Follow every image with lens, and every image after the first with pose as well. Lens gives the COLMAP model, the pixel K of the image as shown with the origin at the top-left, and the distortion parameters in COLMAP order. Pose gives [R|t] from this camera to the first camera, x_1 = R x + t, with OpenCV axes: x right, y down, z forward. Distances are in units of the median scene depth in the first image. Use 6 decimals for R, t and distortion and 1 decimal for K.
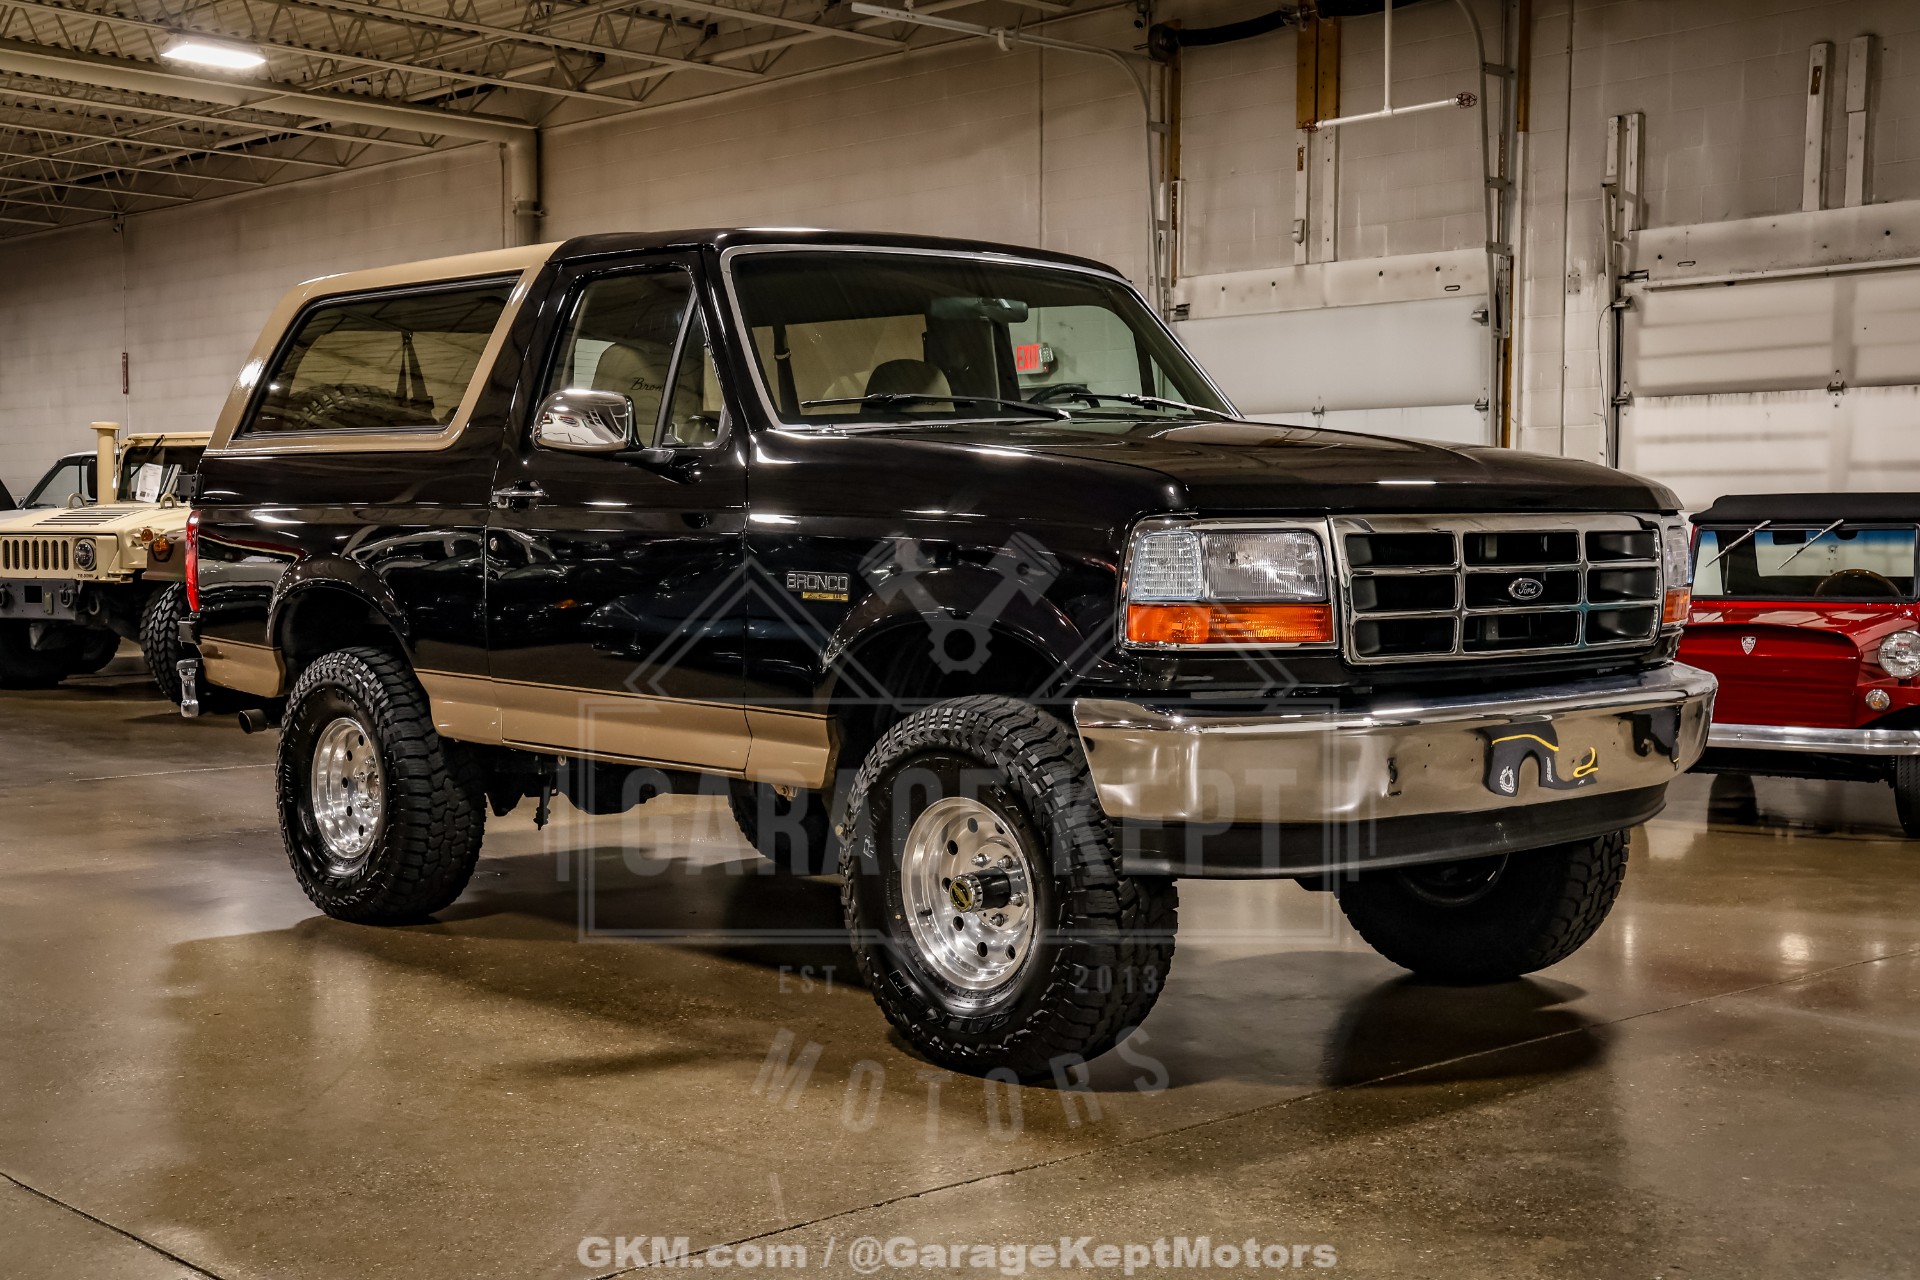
lens RADIAL K [[2413.7, 0, 954.7], [0, 2413.7, 650.0], [0, 0, 1]] dist [-0.019151, 0.465015]
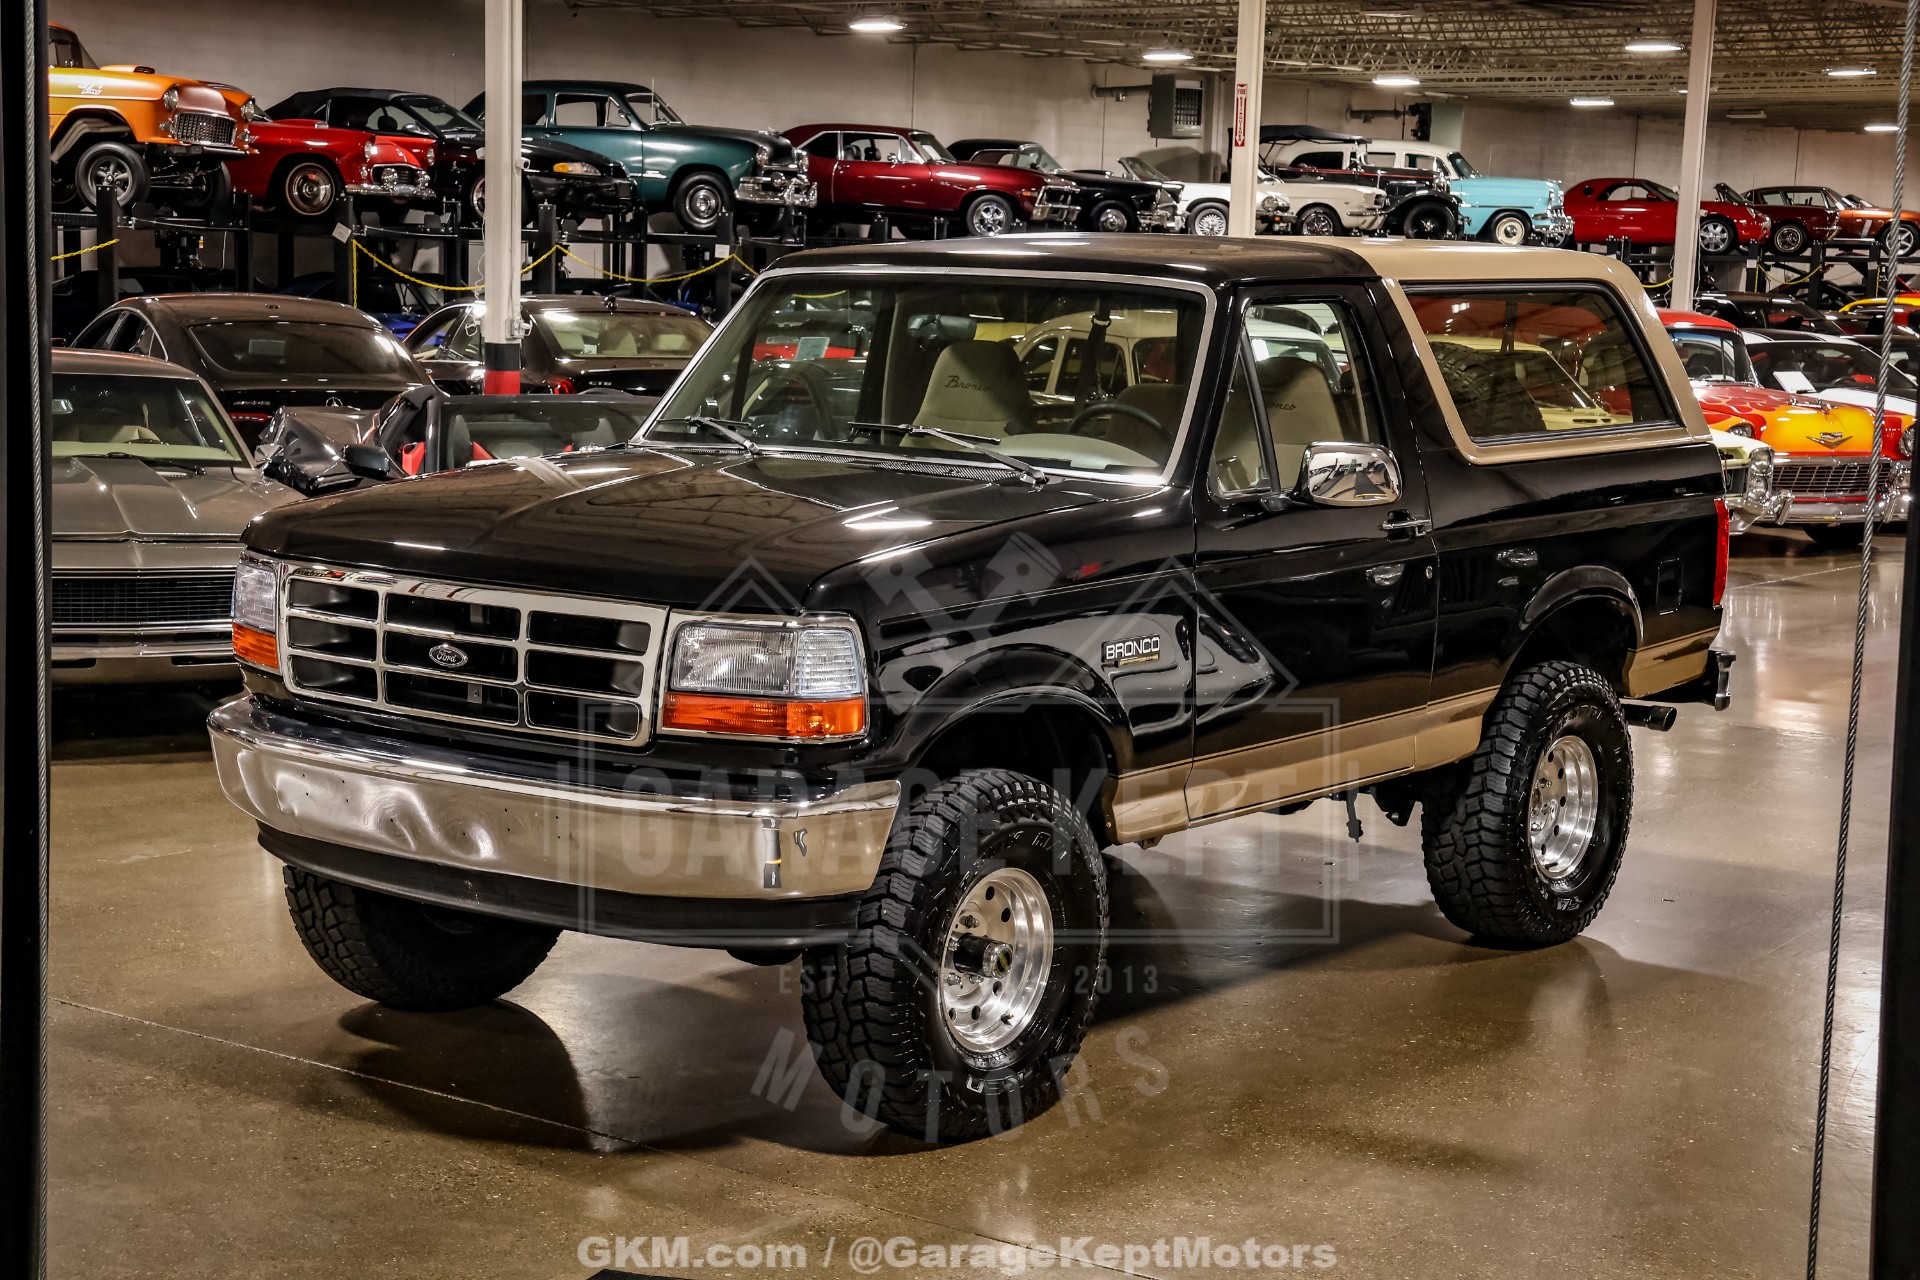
lens RADIAL K [[3275.7, 0, 954.3], [0, 3275.7, 649.2], [0, 0, 1]] dist [0.133588, 0.697572]
pose [[0.195157, 0.135932, -0.971307, 1.085021], [-0.075885, 0.989473, 0.123227, -0.143766], [0.977832, 0.049659, 0.203418, 0.616530]]
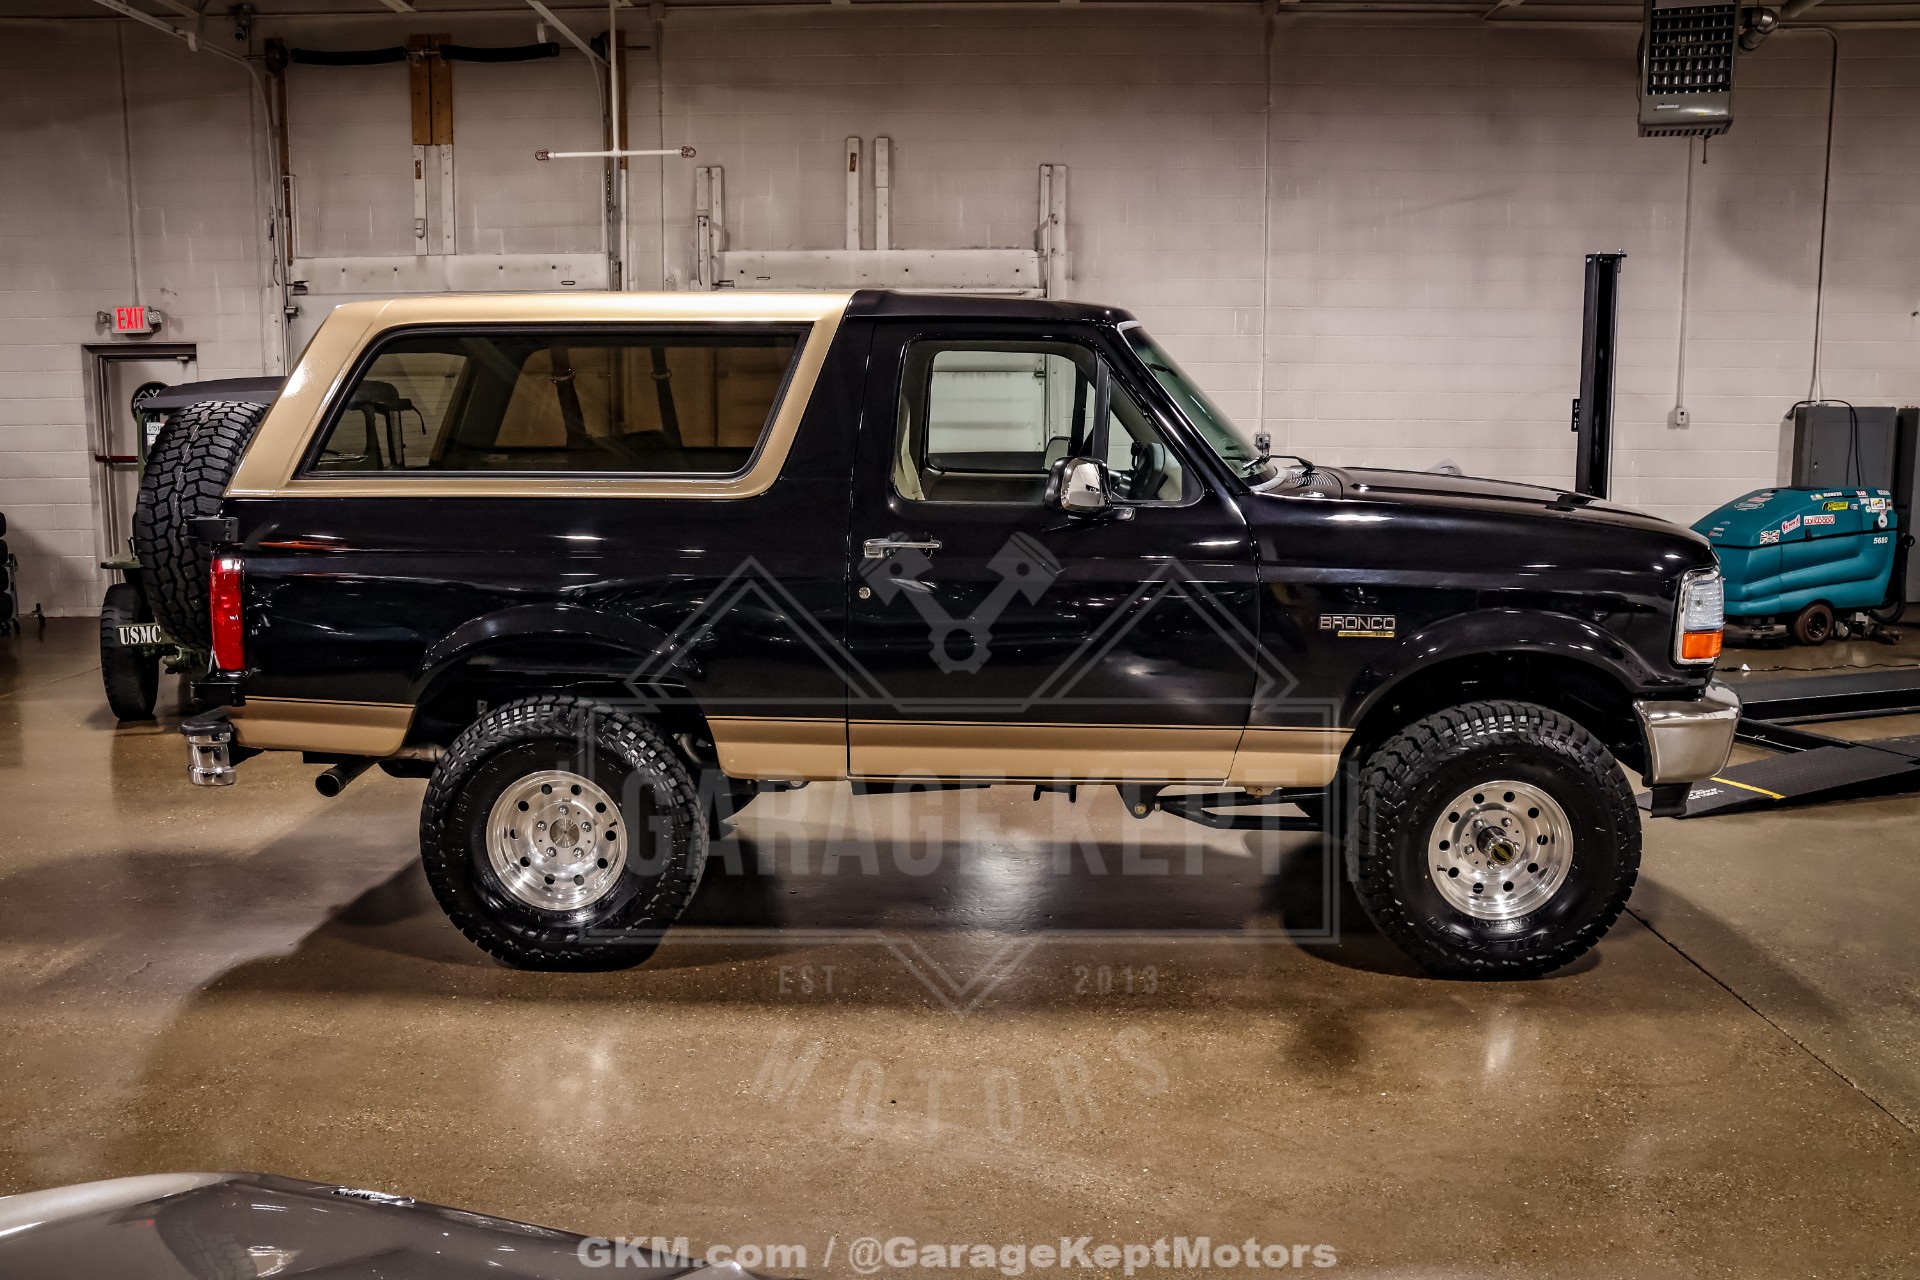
lens RADIAL K [[1701.7, 0, 954.4], [0, 1701.7, 647.9], [0, 0, 1]] dist [-0.150842, 0.165992]
pose [[0.698670, -0.103626, 0.707900, -0.563034], [0.037571, 0.993404, 0.108338, -0.080776], [-0.714457, -0.049095, 0.697955, 0.379354]]
